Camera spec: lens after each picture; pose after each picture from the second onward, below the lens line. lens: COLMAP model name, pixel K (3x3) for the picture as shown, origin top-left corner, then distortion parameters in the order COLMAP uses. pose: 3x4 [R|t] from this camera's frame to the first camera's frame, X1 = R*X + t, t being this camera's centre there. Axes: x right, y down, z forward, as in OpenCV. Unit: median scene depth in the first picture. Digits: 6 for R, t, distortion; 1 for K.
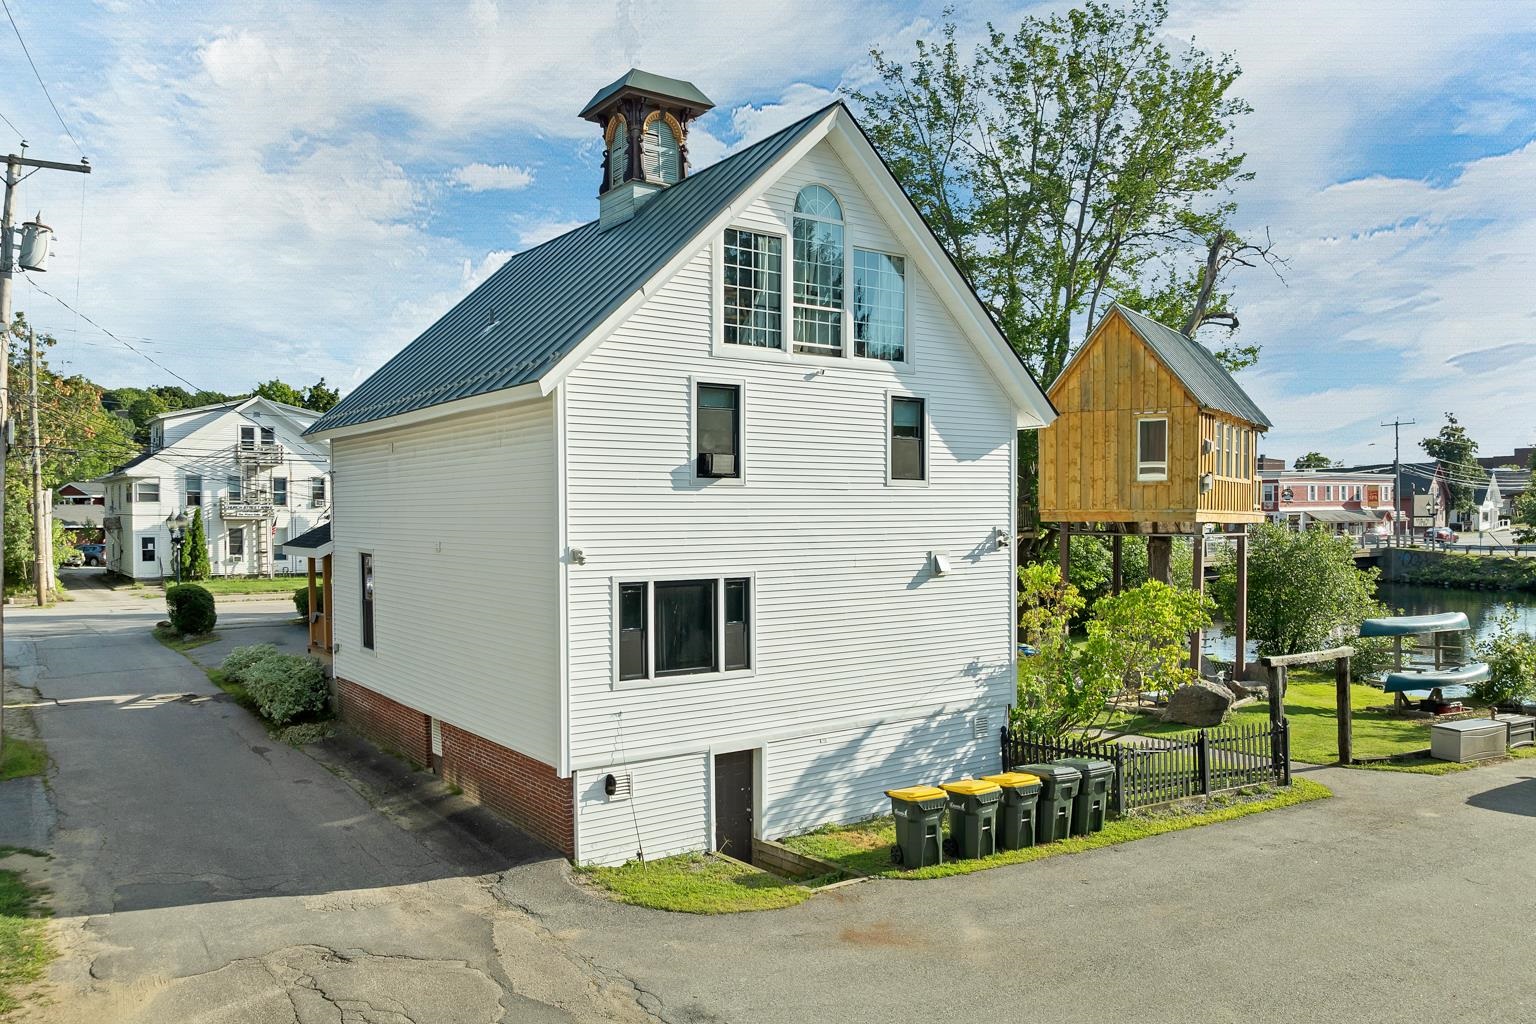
lens RADIAL K [[1126.6, 0, 762.5], [0, 1126.6, 521.9], [0, 0, 1]] dist [-0.046614, 0.014027]
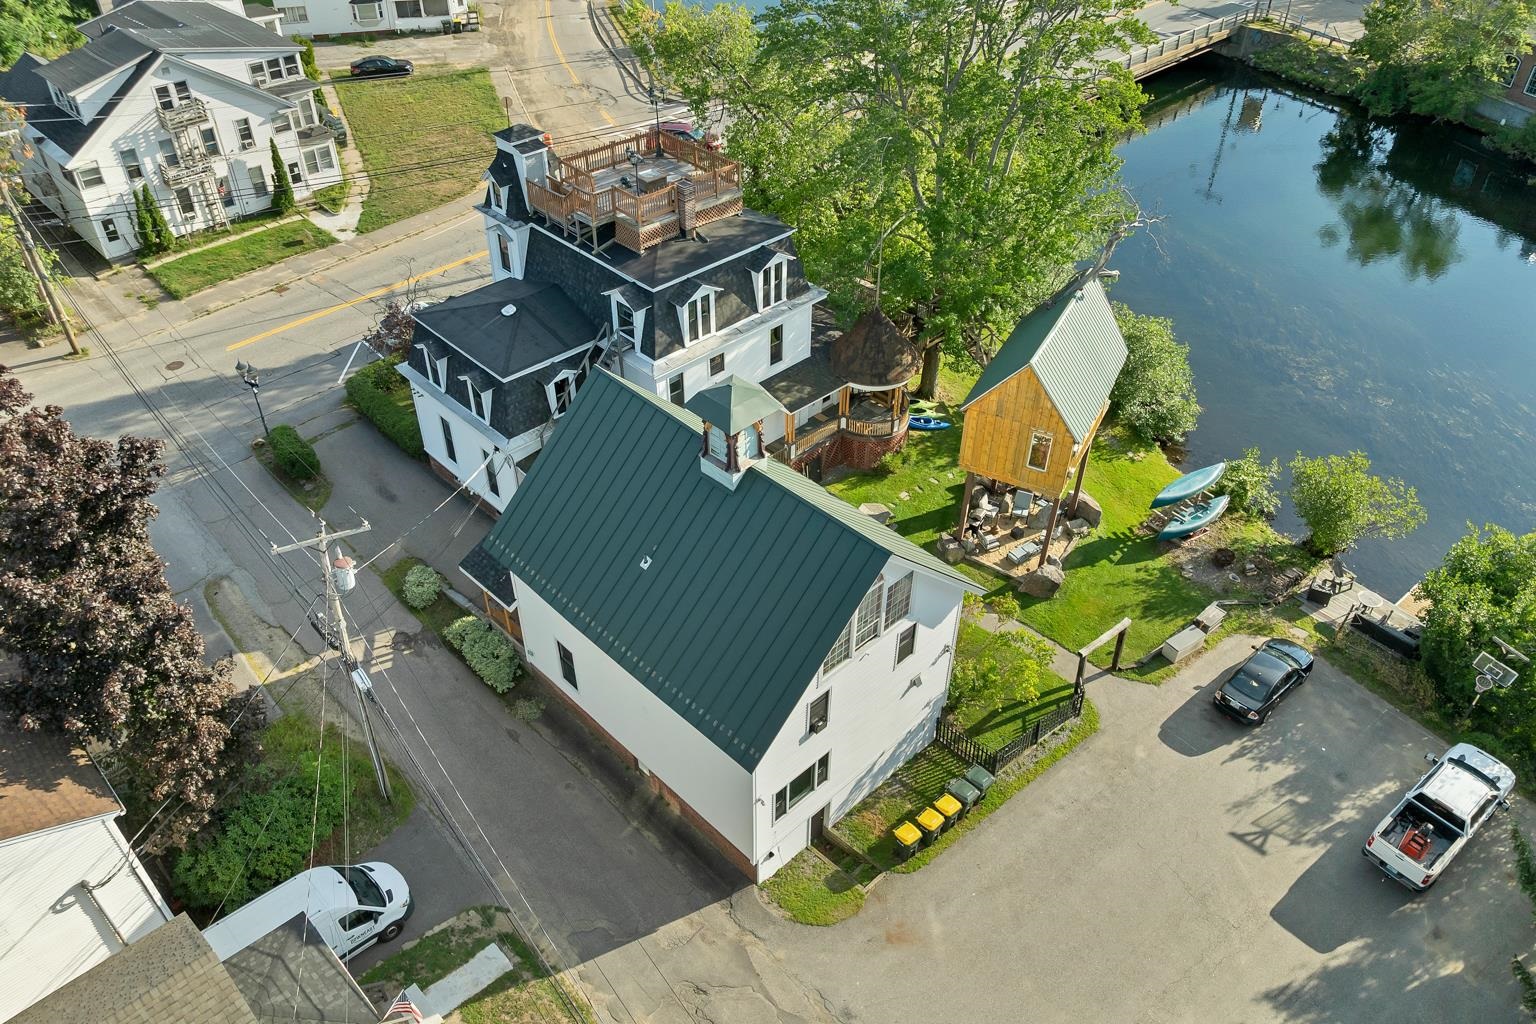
lens RADIAL K [[1126.6, 0, 773.1], [0, 1126.6, 521.2], [0, 0, 1]] dist [-0.046614, 0.014027]
pose [[0.988593, -0.086108, 0.123570, -0.087044], [-0.008206, 0.788438, 0.615059, -0.405925], [-0.150388, -0.609057, 0.778738, -0.074283]]
